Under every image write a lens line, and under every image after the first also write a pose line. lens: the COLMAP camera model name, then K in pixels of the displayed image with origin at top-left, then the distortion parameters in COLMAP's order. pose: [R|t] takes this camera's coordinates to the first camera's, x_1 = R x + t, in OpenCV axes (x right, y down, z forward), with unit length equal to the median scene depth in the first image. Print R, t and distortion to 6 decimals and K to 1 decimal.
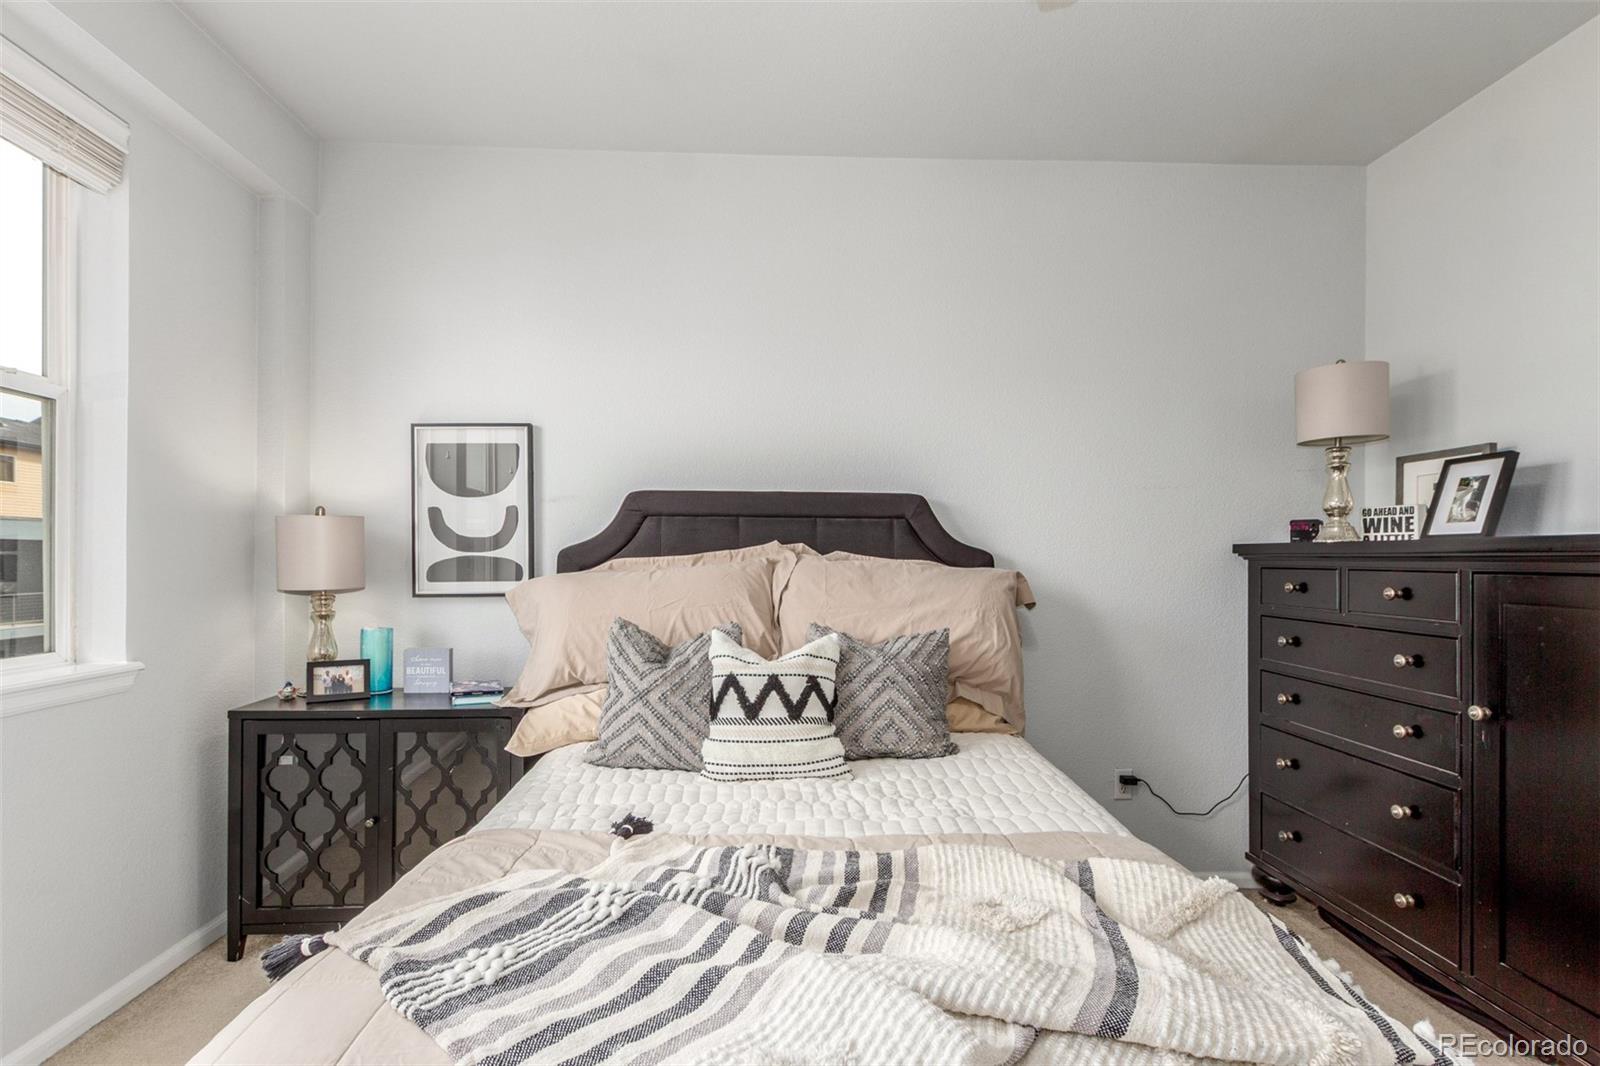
lens RADIAL K [[736.6, 0, 798.3], [0, 736.6, 548.4], [0, 0, 1]] dist [0.007807, -0.003514]
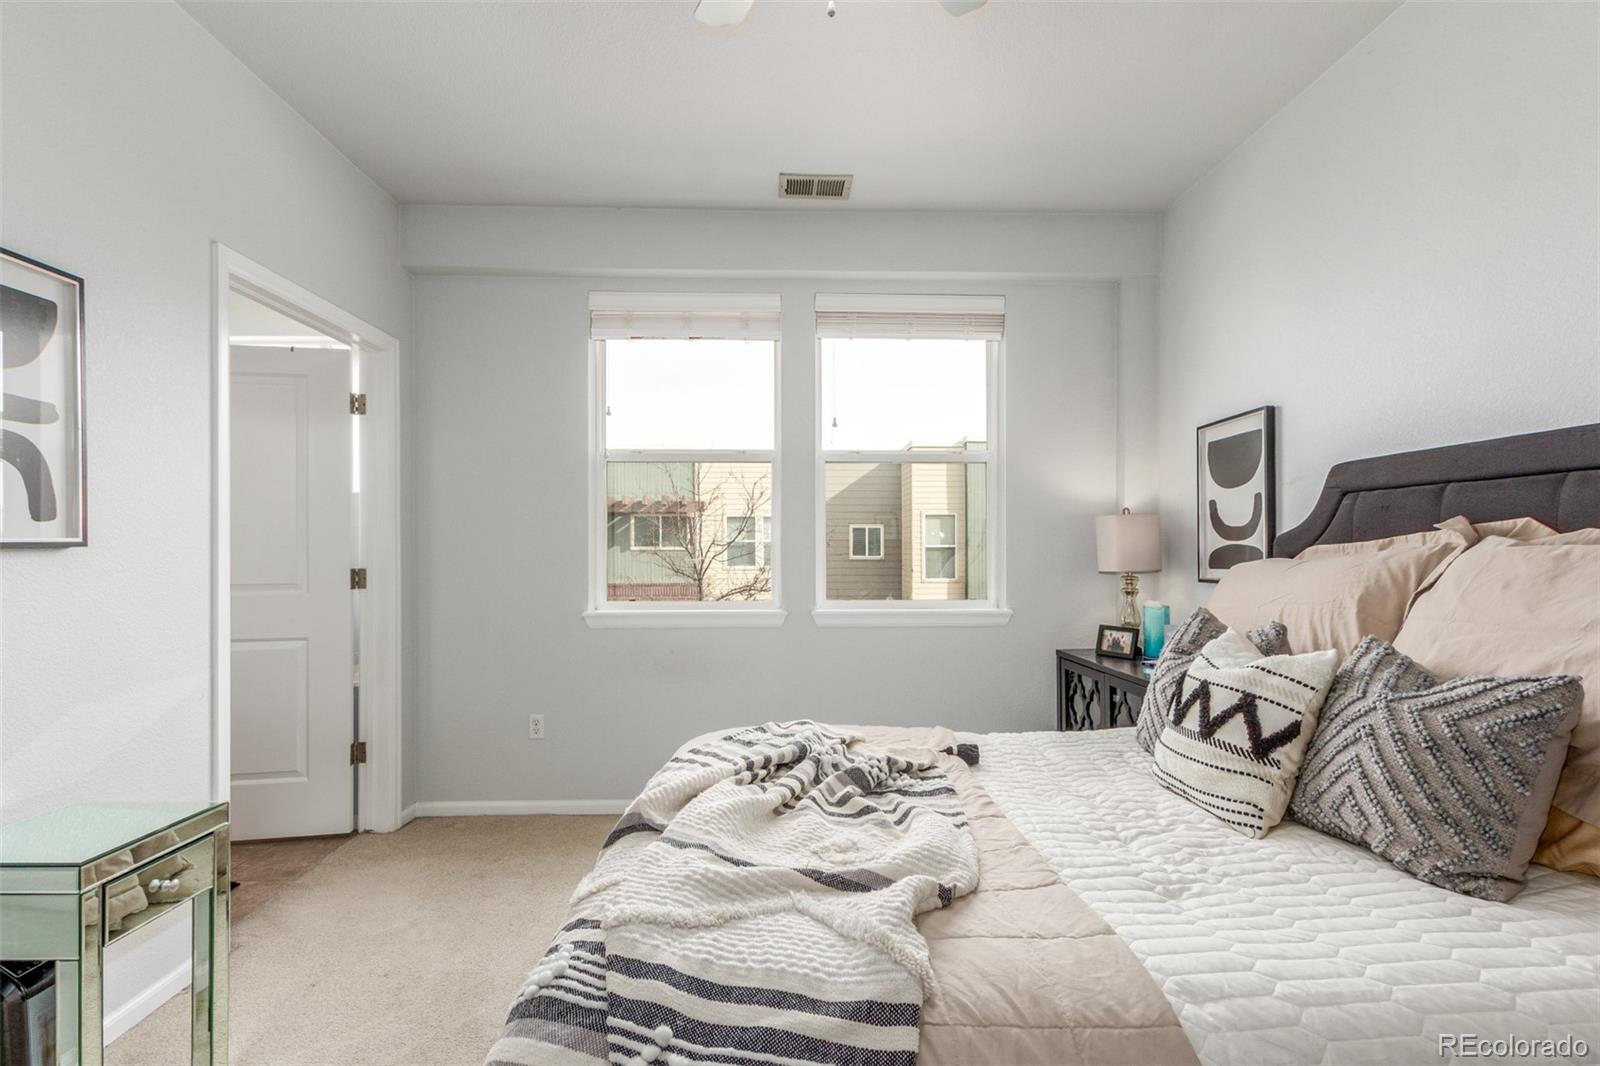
lens RADIAL K [[736.6, 0, 806.9], [0, 736.6, 541.6], [0, 0, 1]] dist [0.007807, -0.003514]
pose [[0.017101, -0.013808, -0.999758, 0.625273], [0.014392, 0.999804, -0.013563, 0.012286], [0.999750, -0.014157, 0.017296, 0.410931]]
